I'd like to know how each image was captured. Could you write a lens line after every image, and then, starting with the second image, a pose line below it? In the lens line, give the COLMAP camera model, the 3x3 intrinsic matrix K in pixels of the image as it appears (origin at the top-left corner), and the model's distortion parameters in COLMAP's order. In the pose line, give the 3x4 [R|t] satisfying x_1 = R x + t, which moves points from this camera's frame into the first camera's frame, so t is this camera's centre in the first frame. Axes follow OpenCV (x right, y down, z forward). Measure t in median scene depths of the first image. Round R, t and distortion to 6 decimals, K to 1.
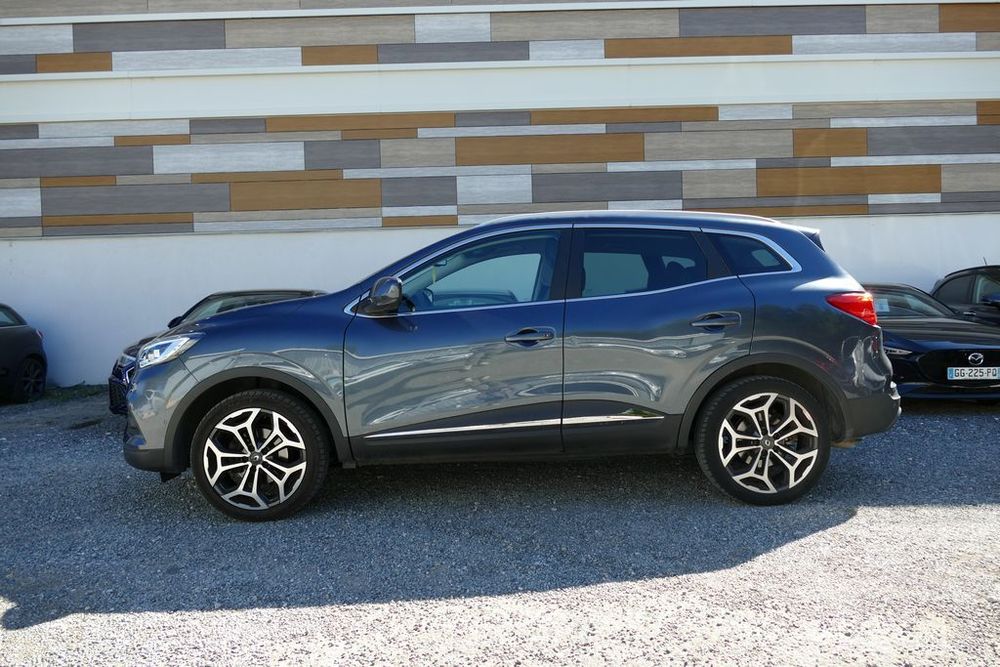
lens RADIAL K [[725.7, 0, 500.0], [0, 725.7, 333.5], [0, 0, 1]] dist [-0.007472, 0.000744]
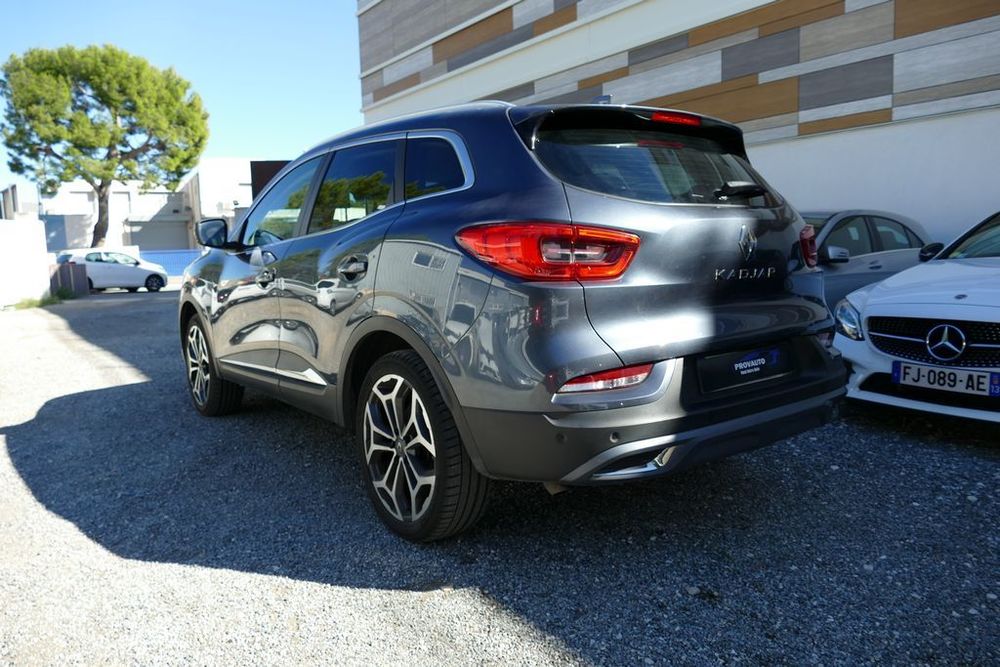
lens RADIAL K [[725.7, 0, 500.0], [0, 725.7, 333.5], [0, 0, 1]] dist [-0.007472, 0.000744]
pose [[0.577964, 0.102405, -0.809612, 0.969689], [-0.016071, 0.993331, 0.114170, -0.036010], [0.815904, -0.052975, 0.575755, 0.688843]]
